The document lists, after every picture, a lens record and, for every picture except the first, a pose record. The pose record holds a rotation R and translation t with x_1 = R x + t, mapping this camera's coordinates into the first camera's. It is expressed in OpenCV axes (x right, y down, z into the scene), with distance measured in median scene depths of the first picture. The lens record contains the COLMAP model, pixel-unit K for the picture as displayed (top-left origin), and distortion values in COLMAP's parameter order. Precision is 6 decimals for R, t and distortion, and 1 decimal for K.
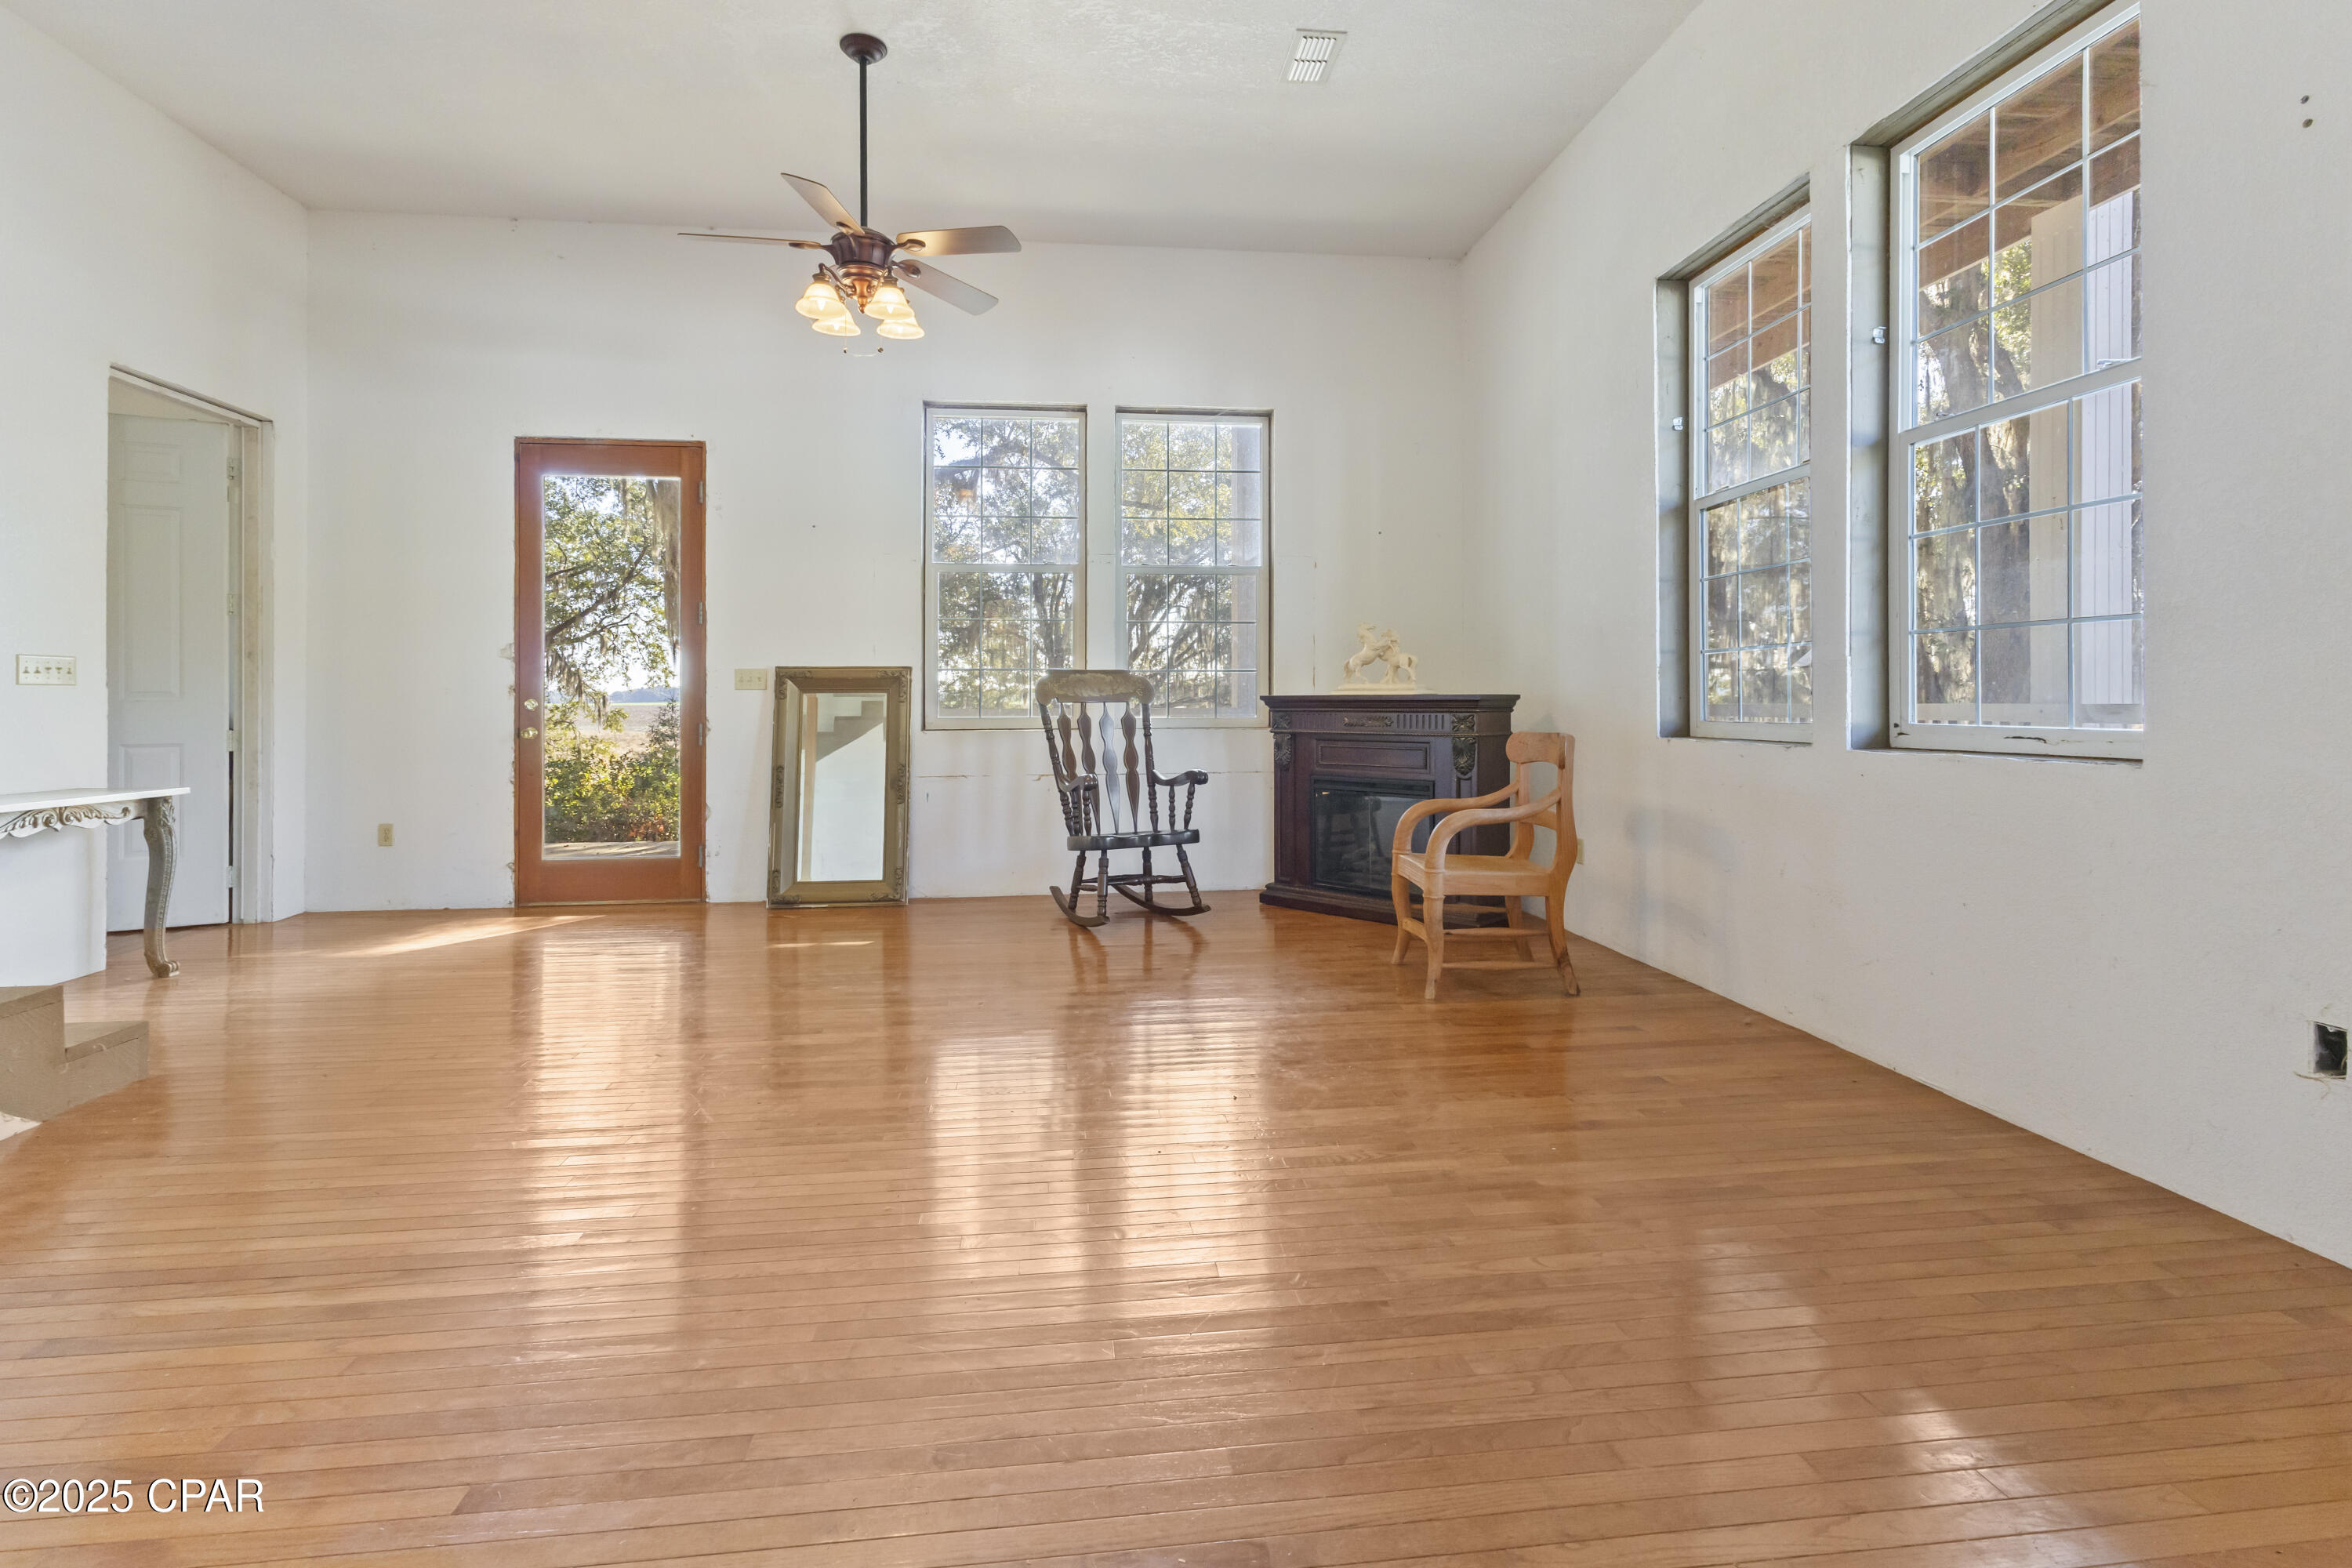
lens RADIAL K [[1109.5, 0, 1169.4], [0, 1109.5, 722.8], [0, 0, 1]] dist [0.000795, 0.000248]
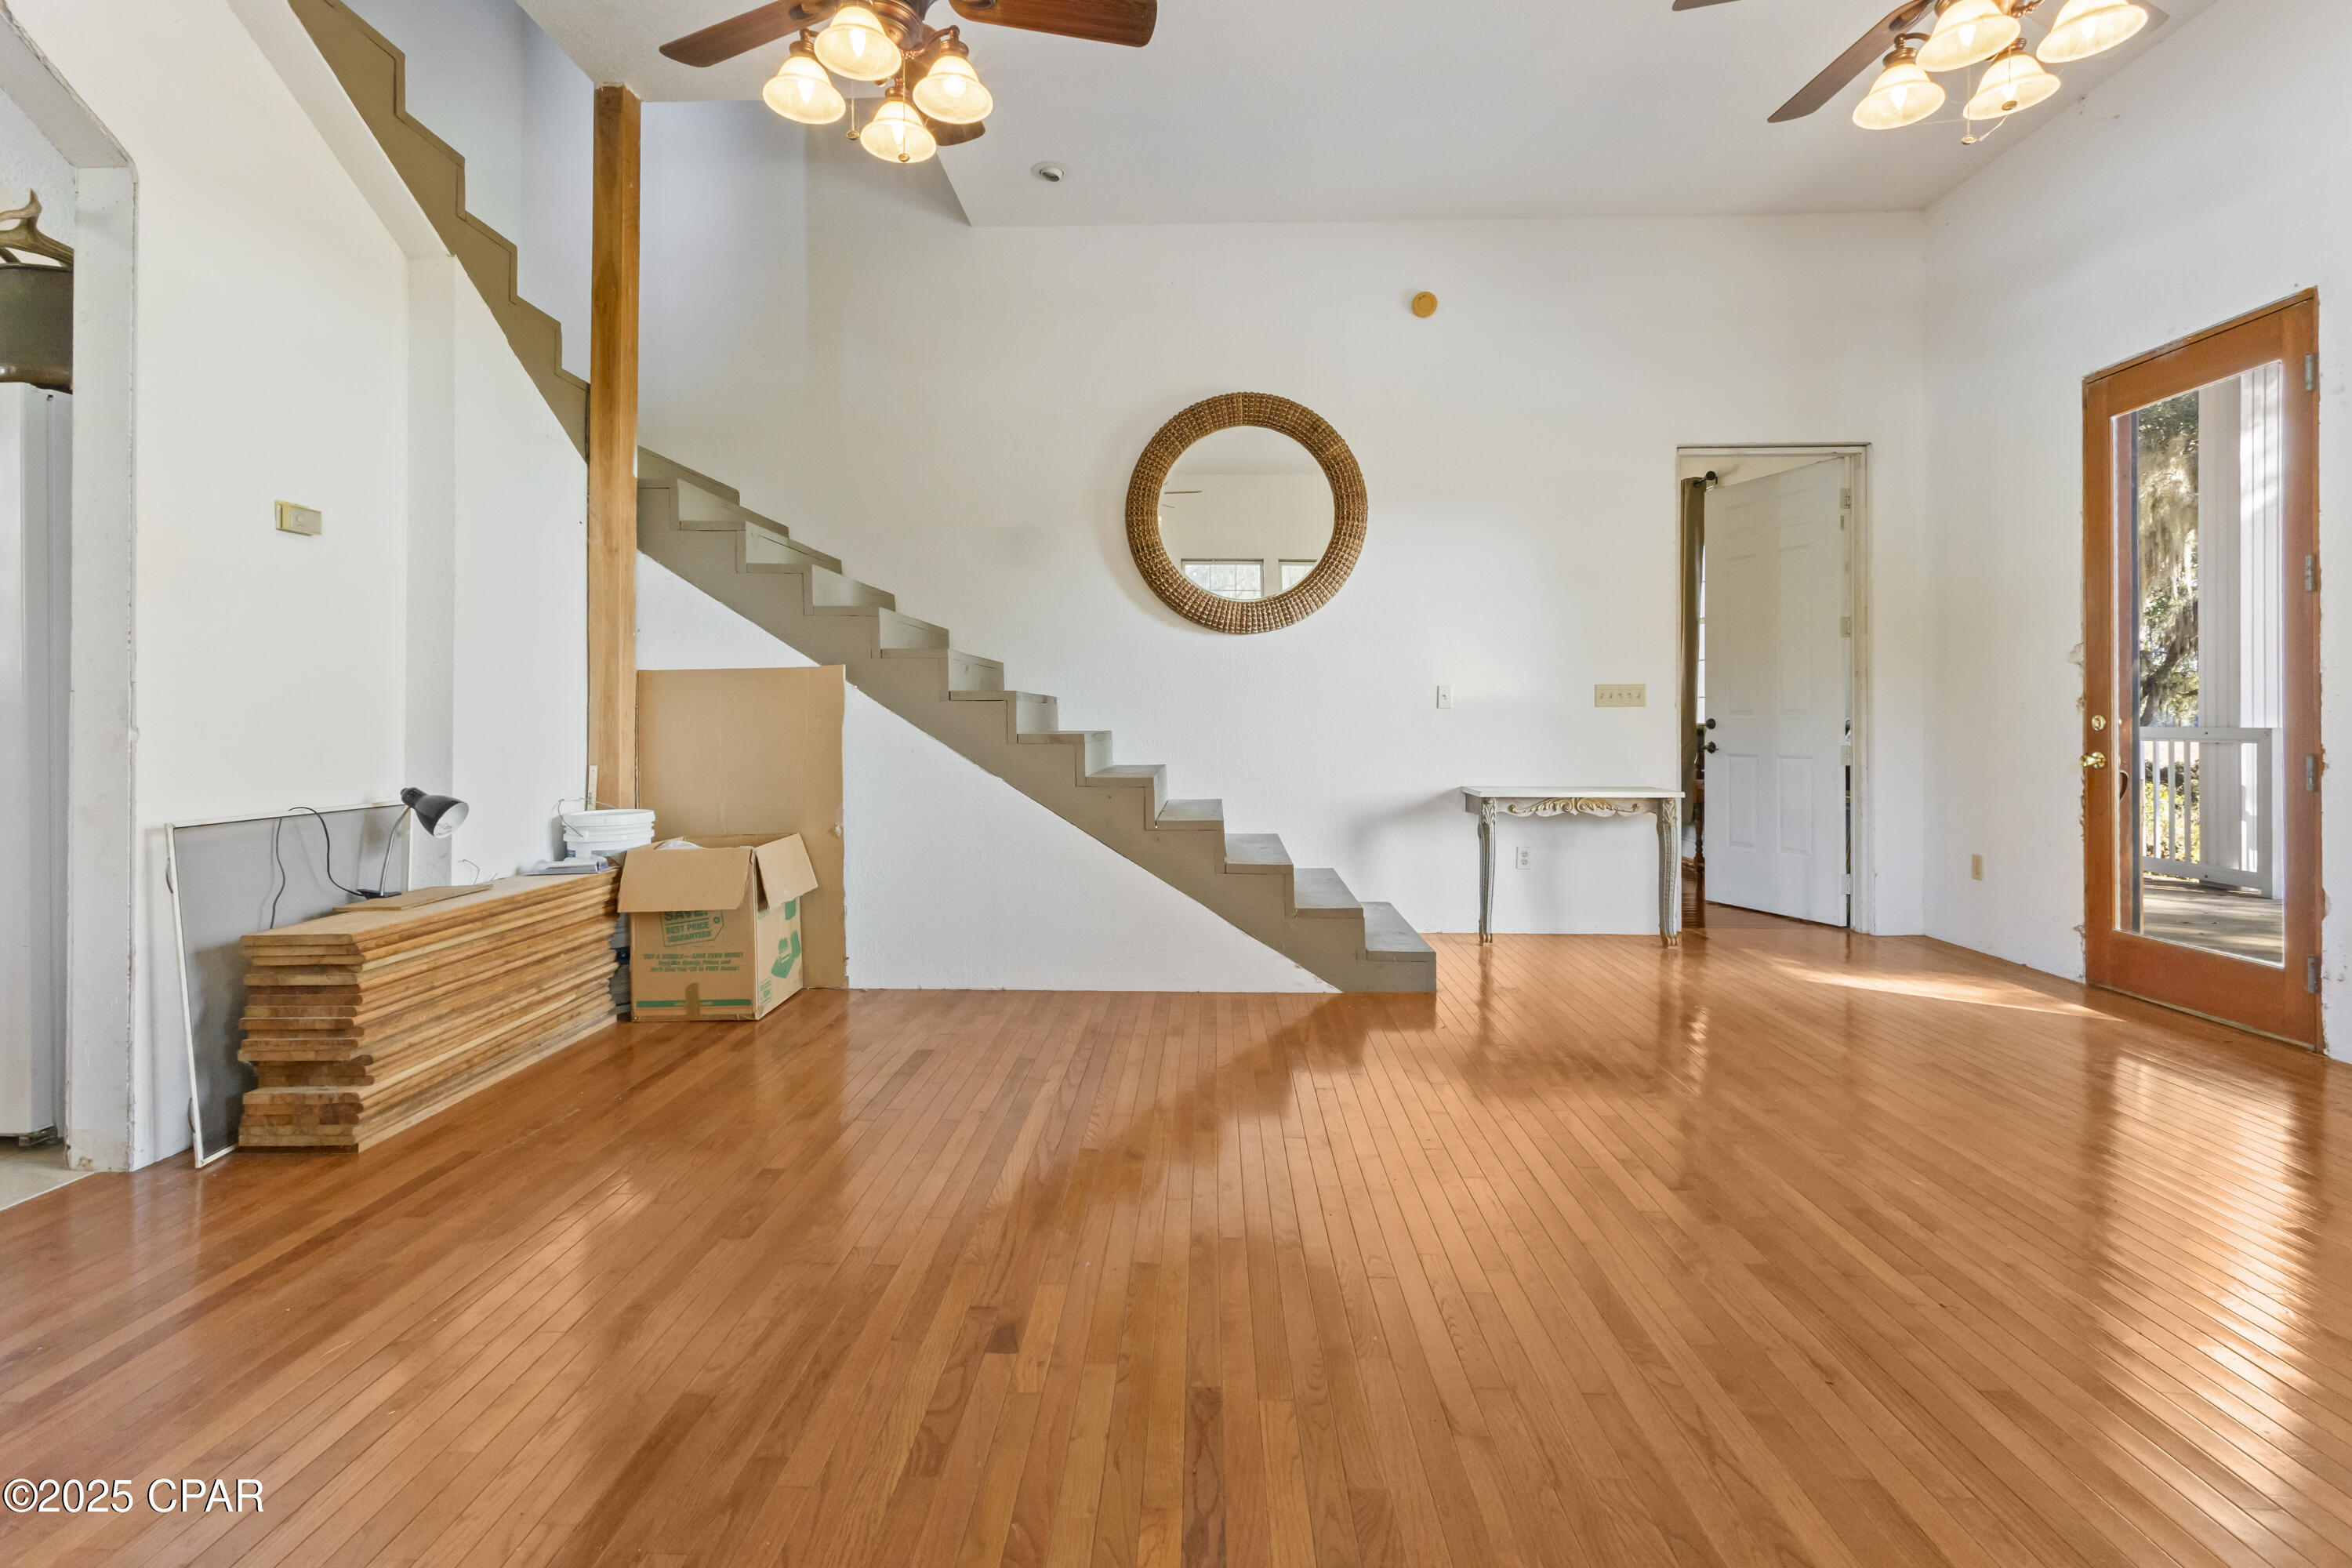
lens RADIAL K [[1109.5, 0, 1169.4], [0, 1109.5, 722.8], [0, 0, 1]] dist [0.000795, 0.000248]
pose [[-0.144304, 0.005723, -0.989517, 0.284369], [-0.016377, 0.999832, 0.008171, -0.012651], [0.989398, 0.017385, -0.144187, 0.503976]]
